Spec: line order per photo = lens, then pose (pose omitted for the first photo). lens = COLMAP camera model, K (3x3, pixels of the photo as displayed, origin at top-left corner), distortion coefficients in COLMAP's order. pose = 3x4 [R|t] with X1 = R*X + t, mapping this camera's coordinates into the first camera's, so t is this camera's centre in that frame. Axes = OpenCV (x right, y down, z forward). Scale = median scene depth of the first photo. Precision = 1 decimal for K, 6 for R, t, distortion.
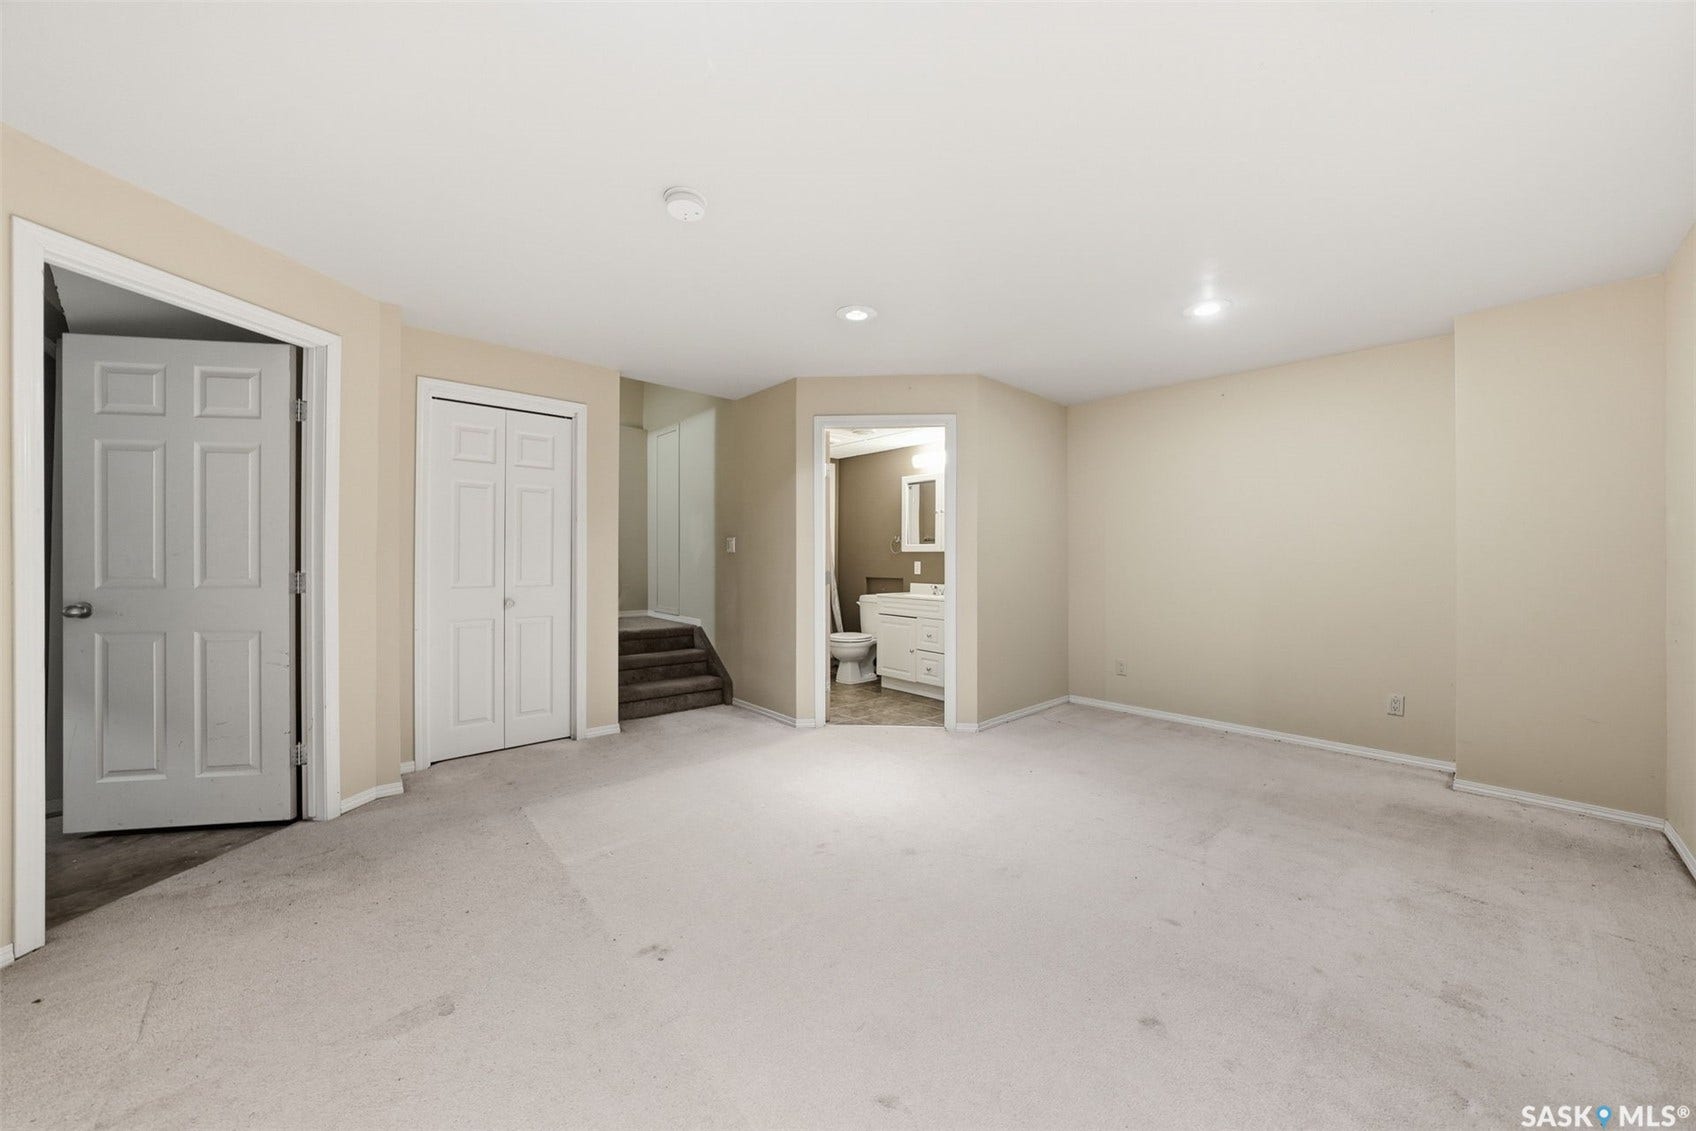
lens RADIAL K [[605.0, 0, 845.0], [0, 605.0, 560.9], [0, 0, 1]] dist [-0.015682, 0.000040]
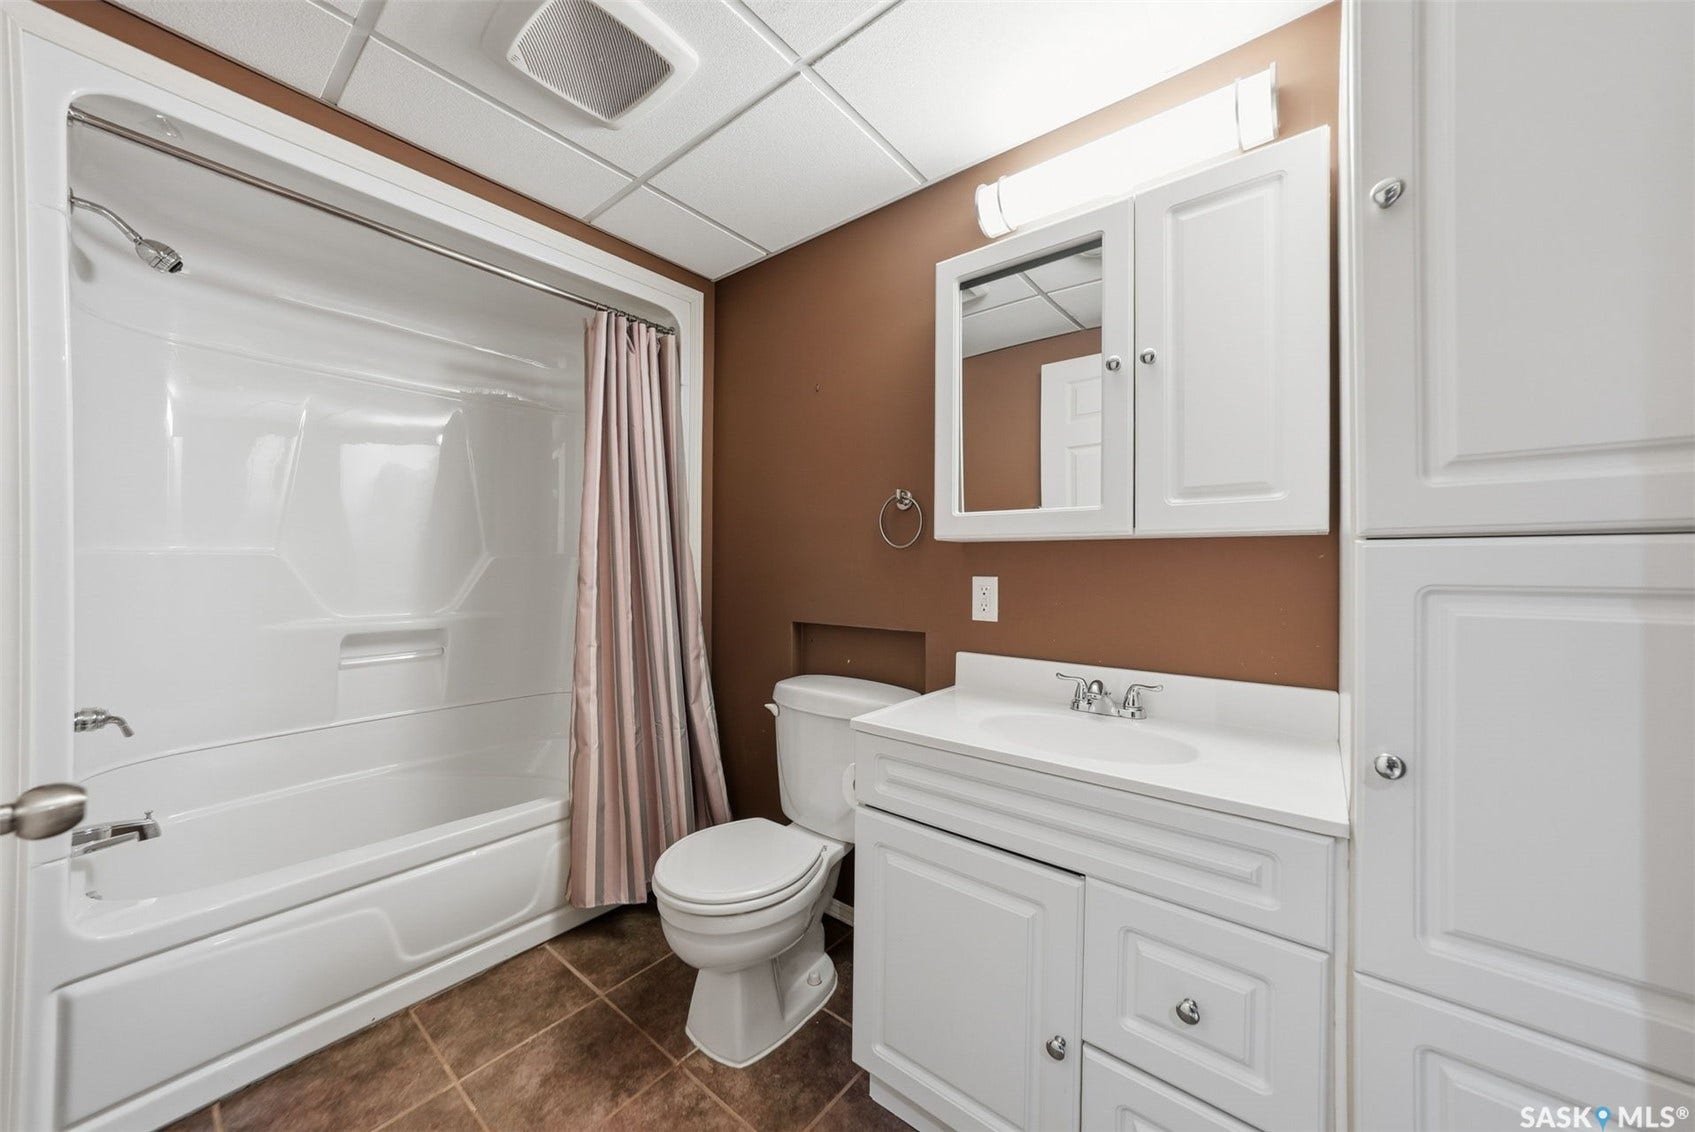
lens RADIAL K [[604.6, 0, 844.5], [0, 604.6, 561.4], [0, 0, 1]] dist [-0.015682, 0.000040]
pose [[0.987762, 0.003507, 0.155928, 0.012539], [-0.003156, 0.999992, -0.002501, -0.005034], [-0.155935, 0.001978, 0.987765, 0.735421]]
